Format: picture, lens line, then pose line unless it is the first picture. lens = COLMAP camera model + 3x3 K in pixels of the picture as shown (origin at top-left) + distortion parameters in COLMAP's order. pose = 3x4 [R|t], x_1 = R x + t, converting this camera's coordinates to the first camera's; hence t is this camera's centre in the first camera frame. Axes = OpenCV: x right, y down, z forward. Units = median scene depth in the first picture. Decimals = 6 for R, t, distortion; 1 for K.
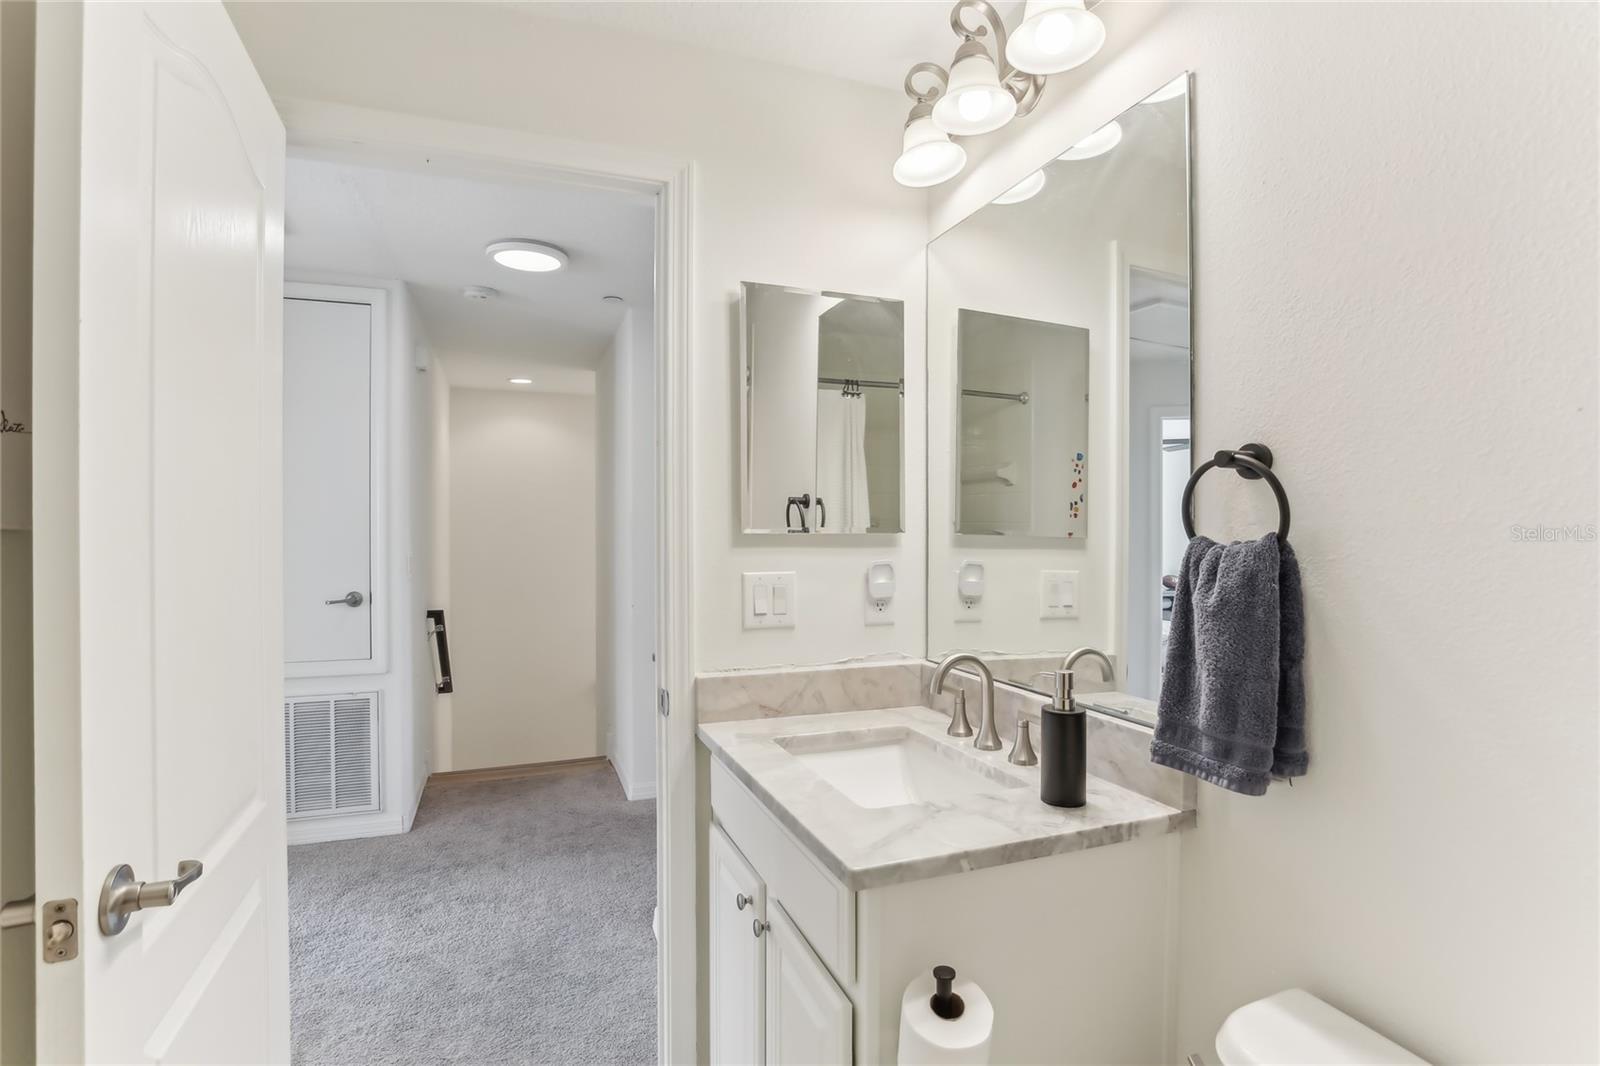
lens RADIAL K [[777.5, 0, 793.6], [0, 777.5, 533.3], [0, 0, 1]] dist [-0.029527, 0.001475]
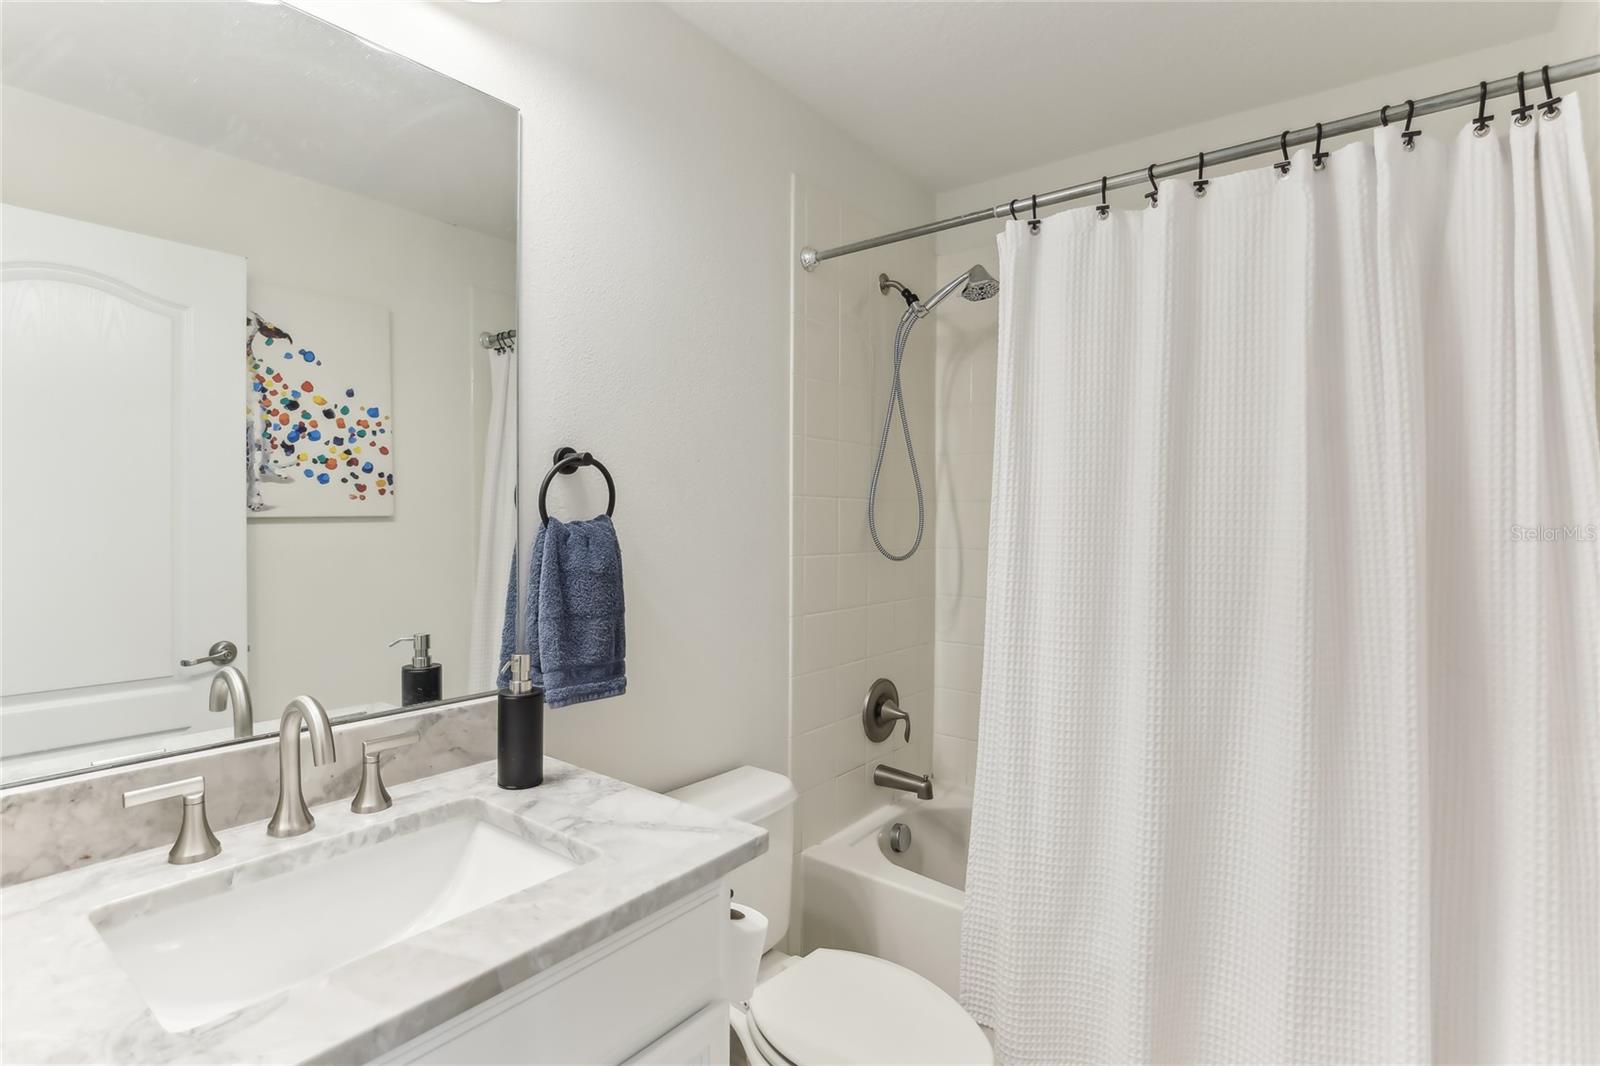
lens RADIAL K [[777.5, 0, 793.6], [0, 777.5, 533.3], [0, 0, 1]] dist [-0.029527, 0.001475]
pose [[-0.529815, -0.025274, 0.847736, -0.686439], [-0.011789, 0.999679, 0.022436, -0.002519], [-0.848031, 0.001893, -0.529943, 1.249756]]
